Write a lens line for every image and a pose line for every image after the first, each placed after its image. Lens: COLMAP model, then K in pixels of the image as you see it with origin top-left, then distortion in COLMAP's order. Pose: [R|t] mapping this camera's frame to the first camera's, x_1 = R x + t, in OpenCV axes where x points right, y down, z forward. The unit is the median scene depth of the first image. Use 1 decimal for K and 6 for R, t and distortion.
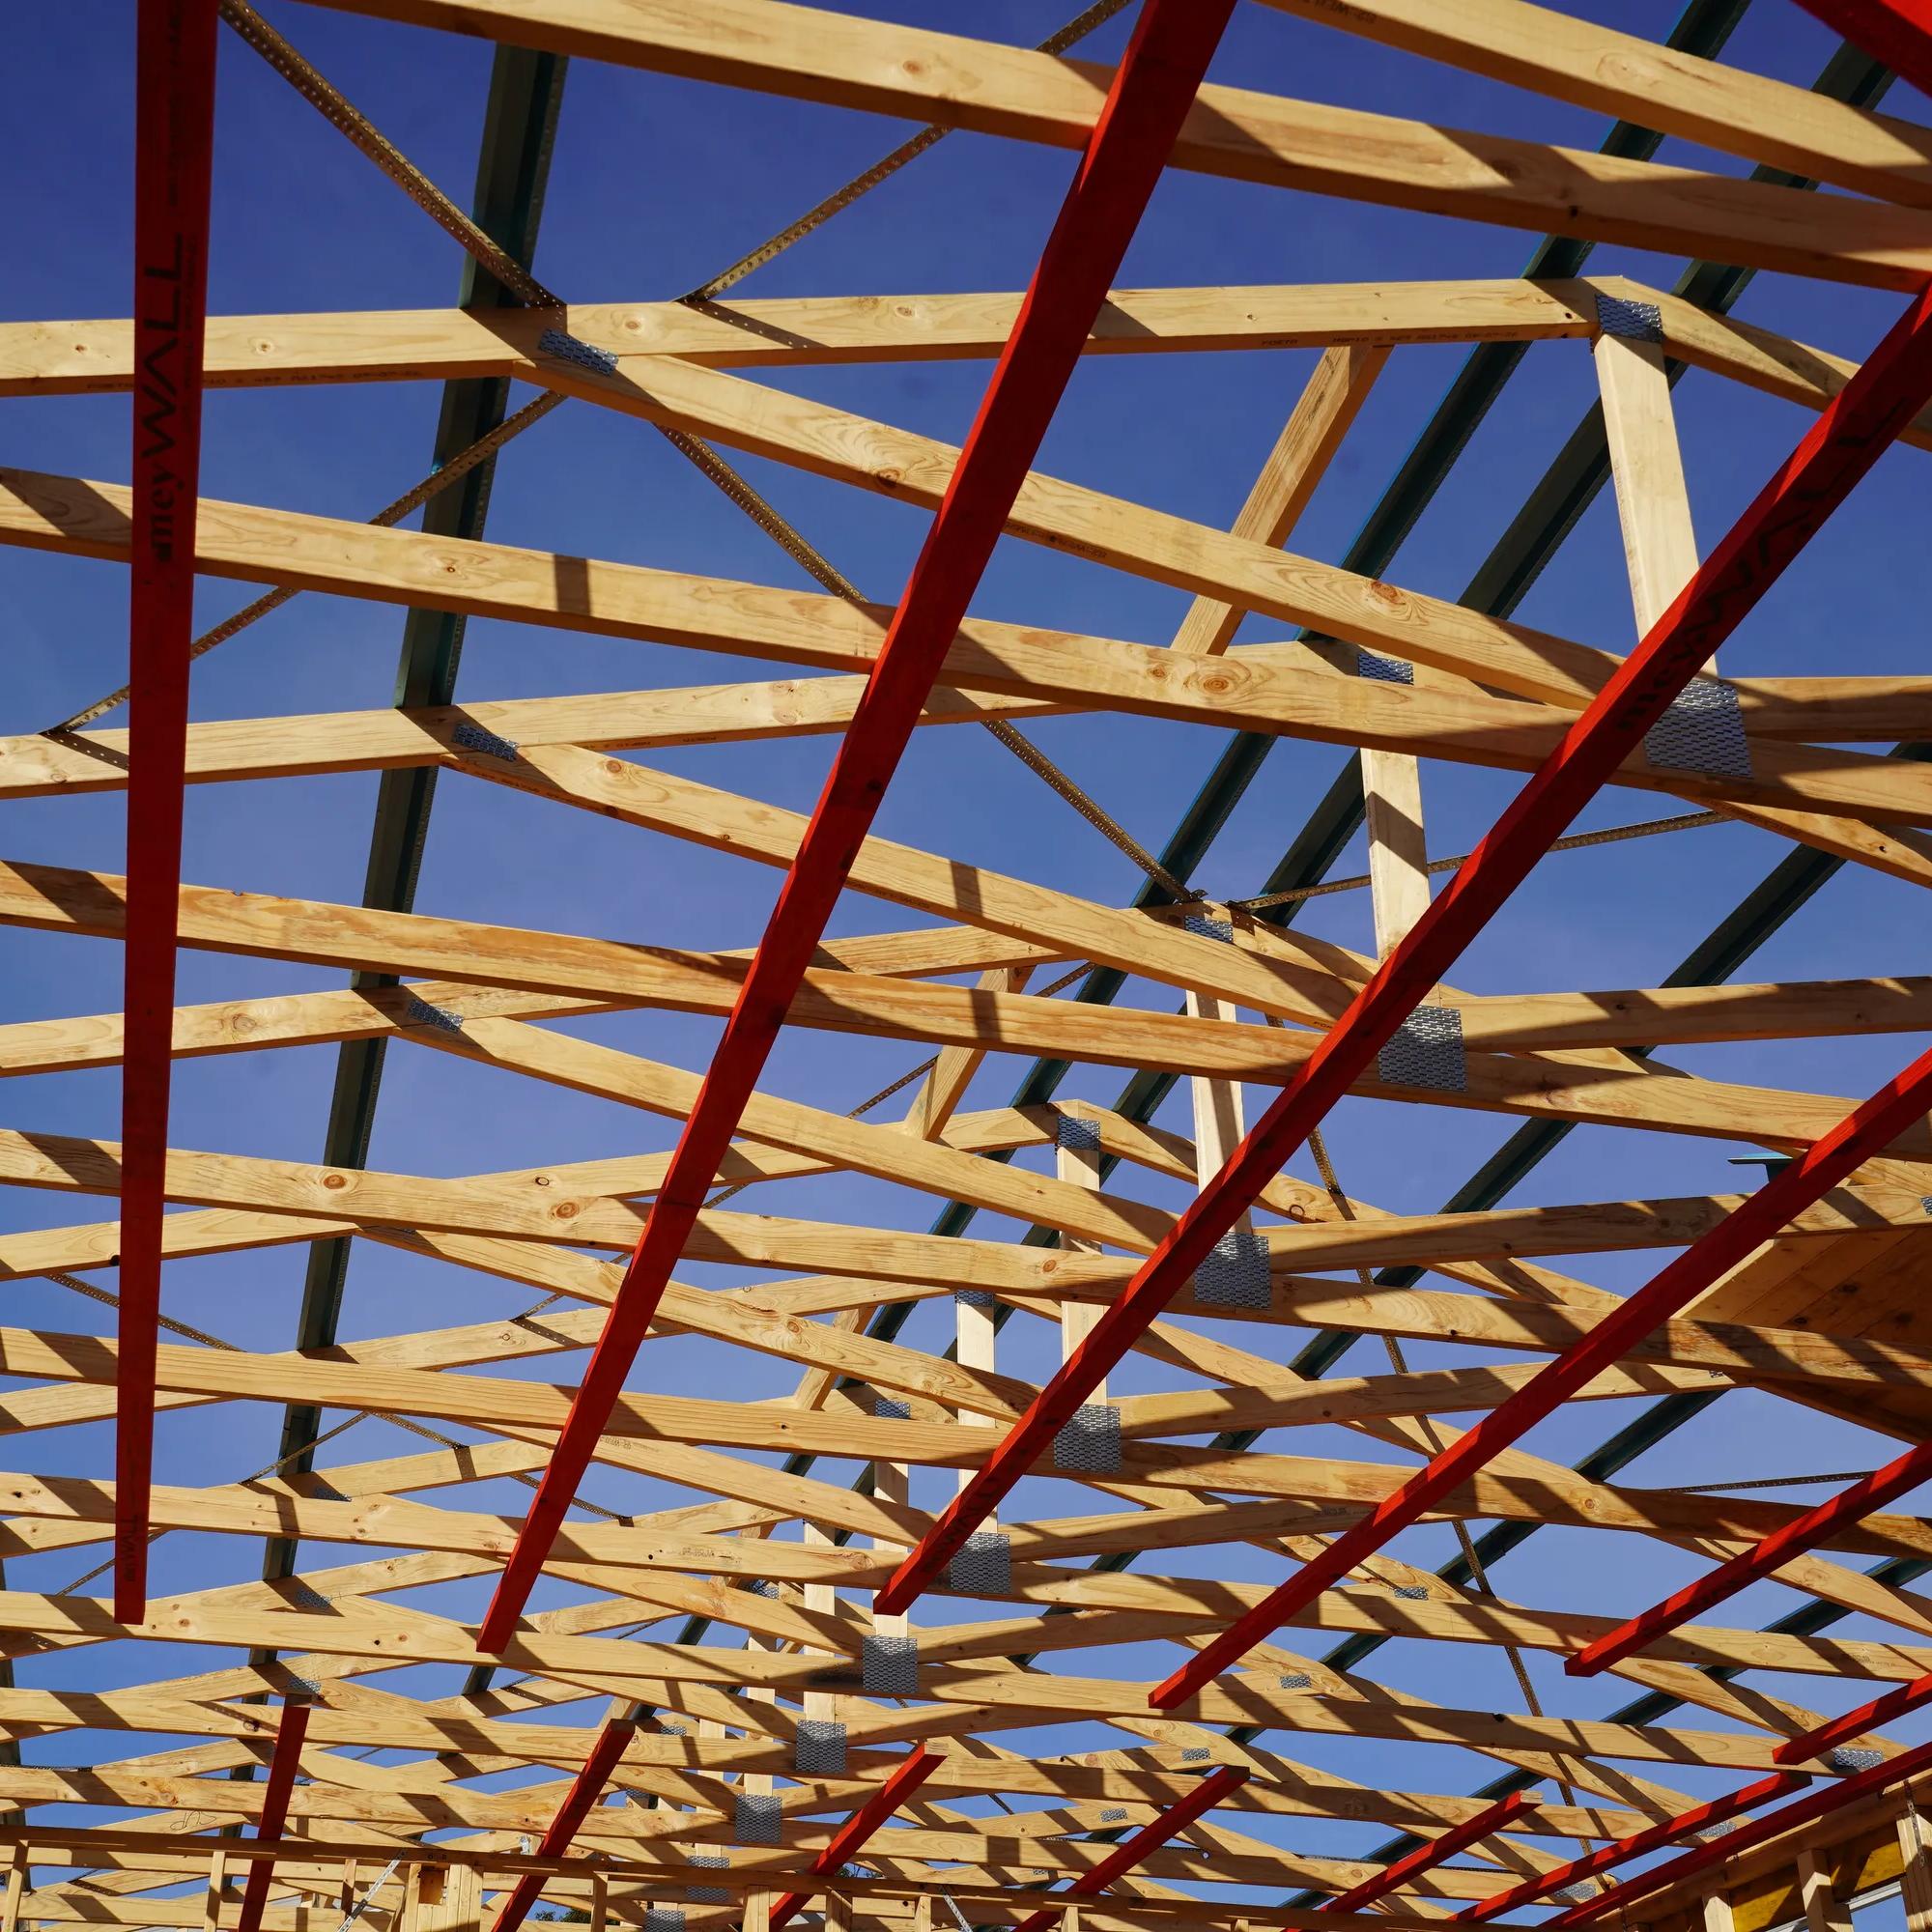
lens RADIAL K [[2842.3, 0, 766.6], [0, 2842.3, 965.5], [0, 0, 1]] dist [0.032148, 0.084069]
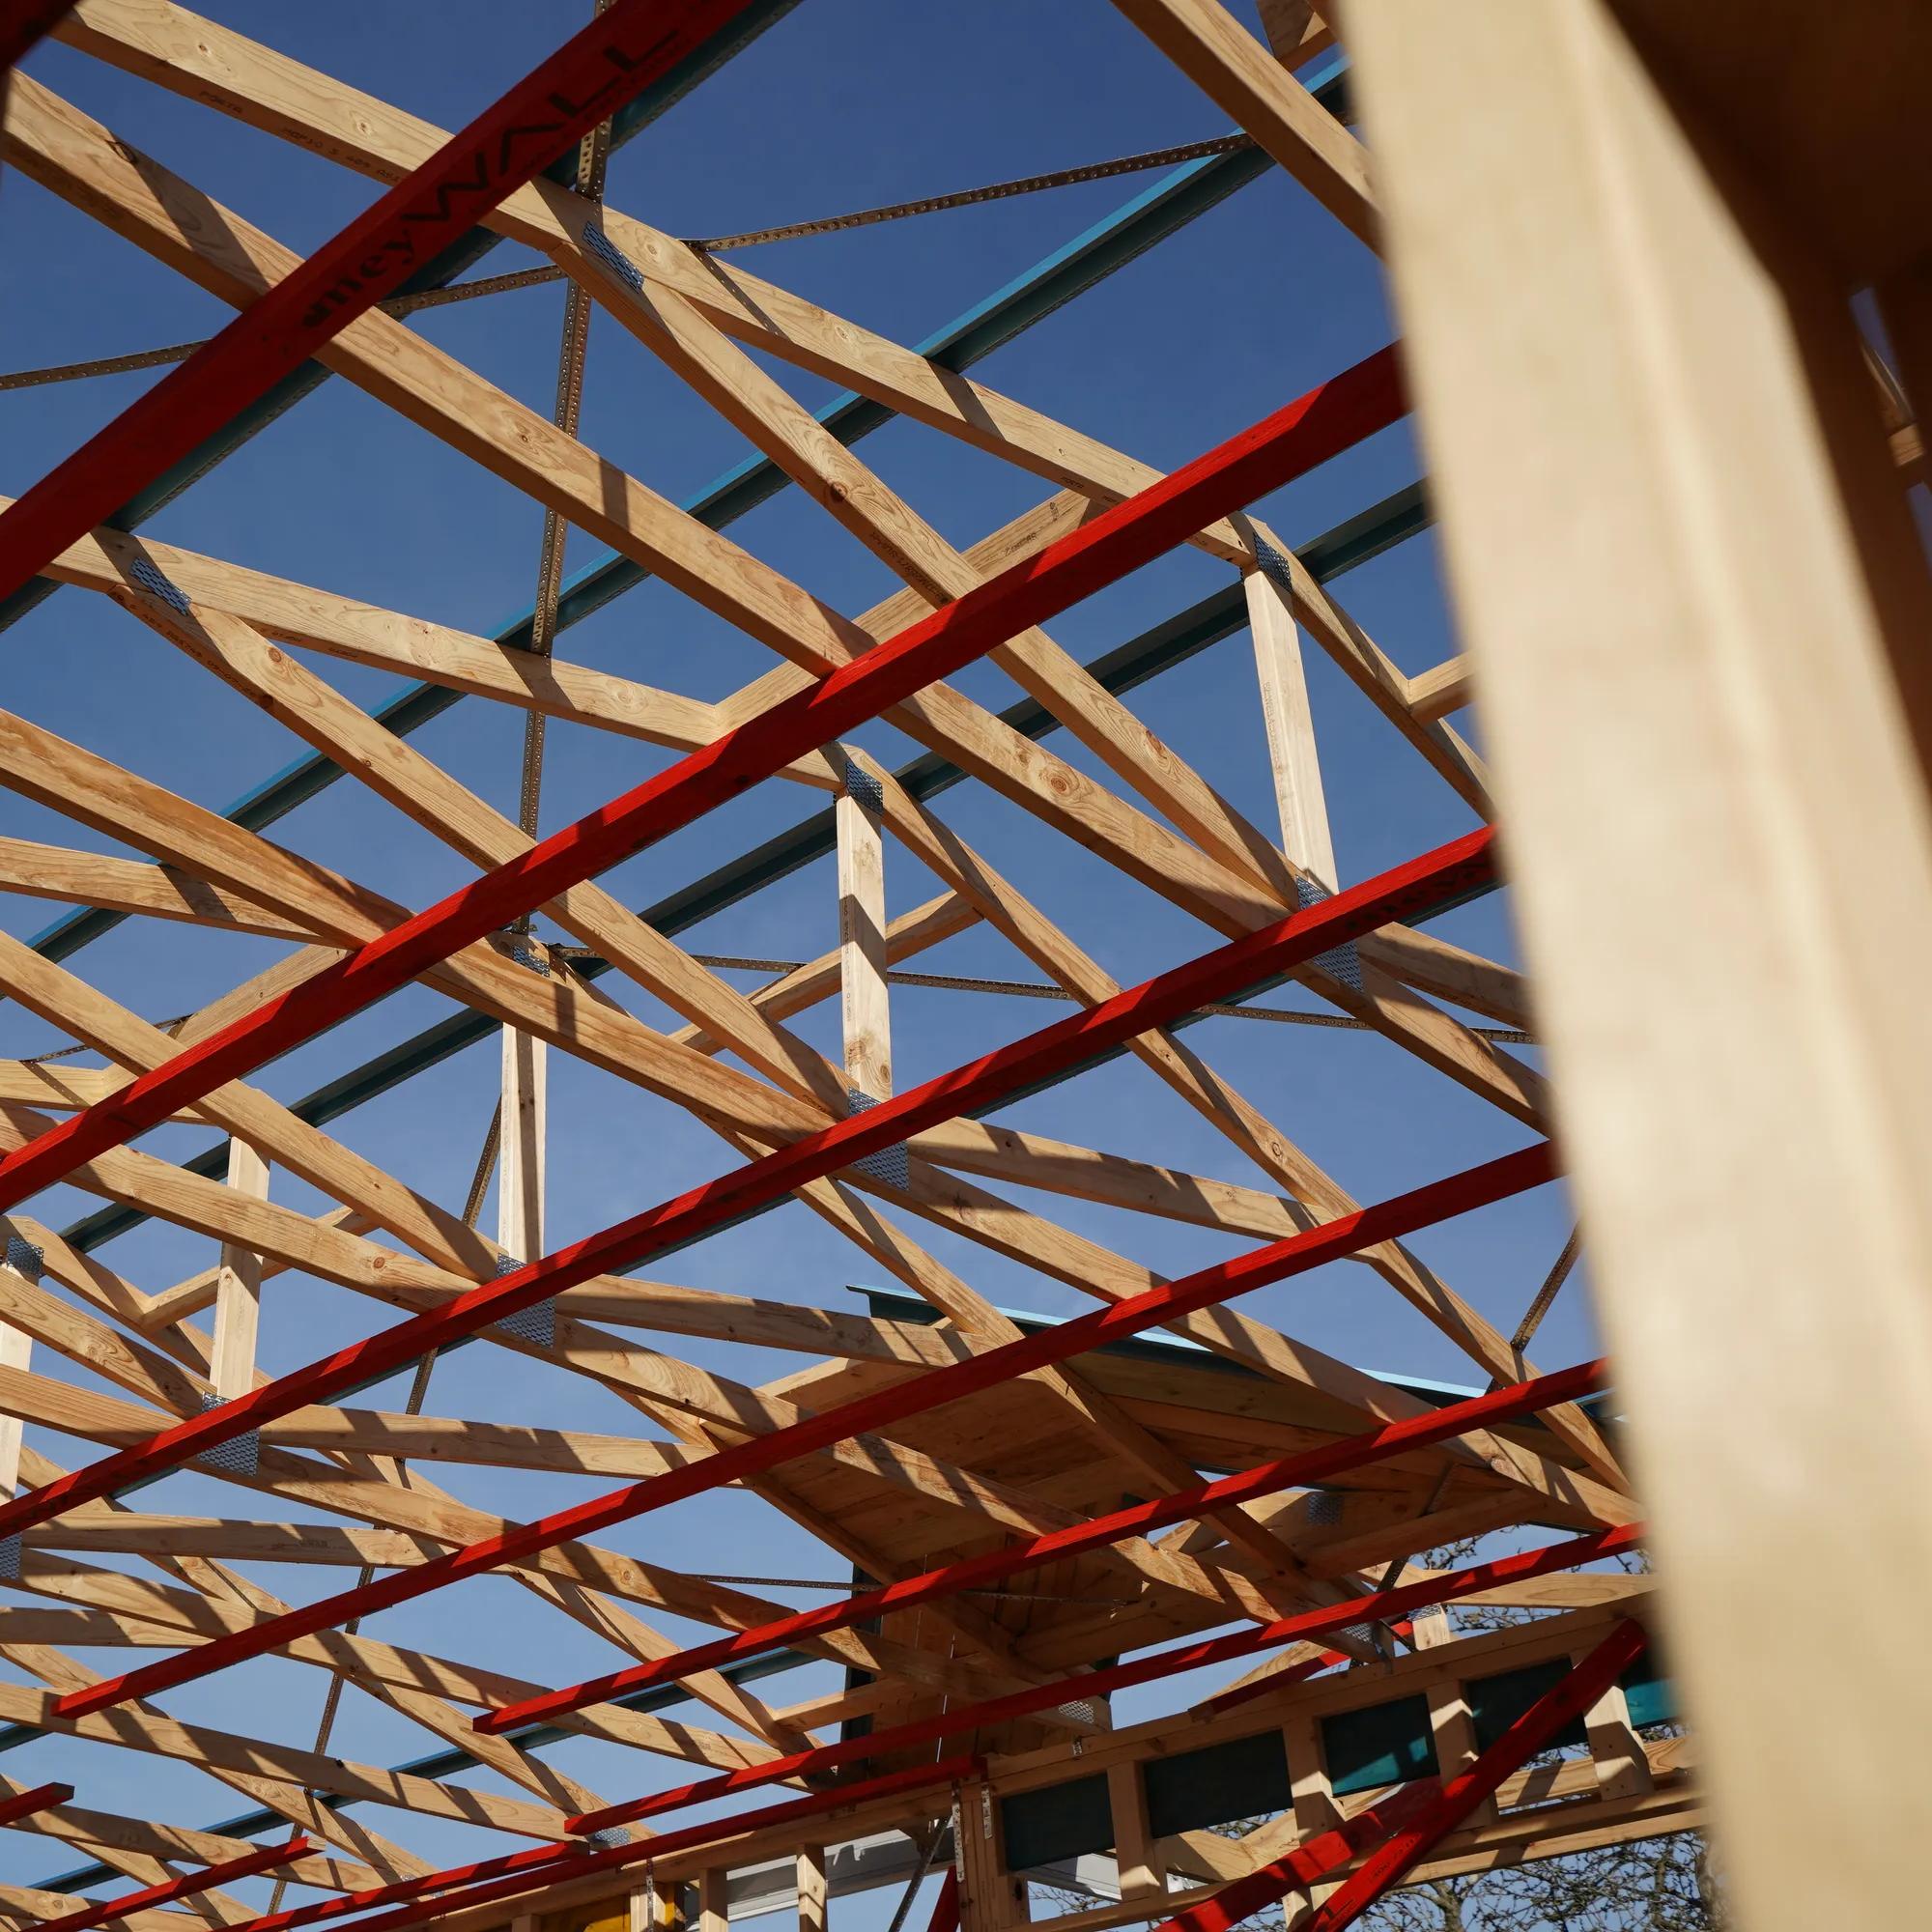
lens RADIAL K [[2842.3, 0, 766.6], [0, 2842.3, 965.5], [0, 0, 1]] dist [0.032148, 0.084069]
pose [[0.829416, 0.255032, 0.497019, -0.312286], [-0.246800, 0.965458, -0.083545, 0.057732], [-0.501158, -0.053371, 0.863708, 0.097698]]
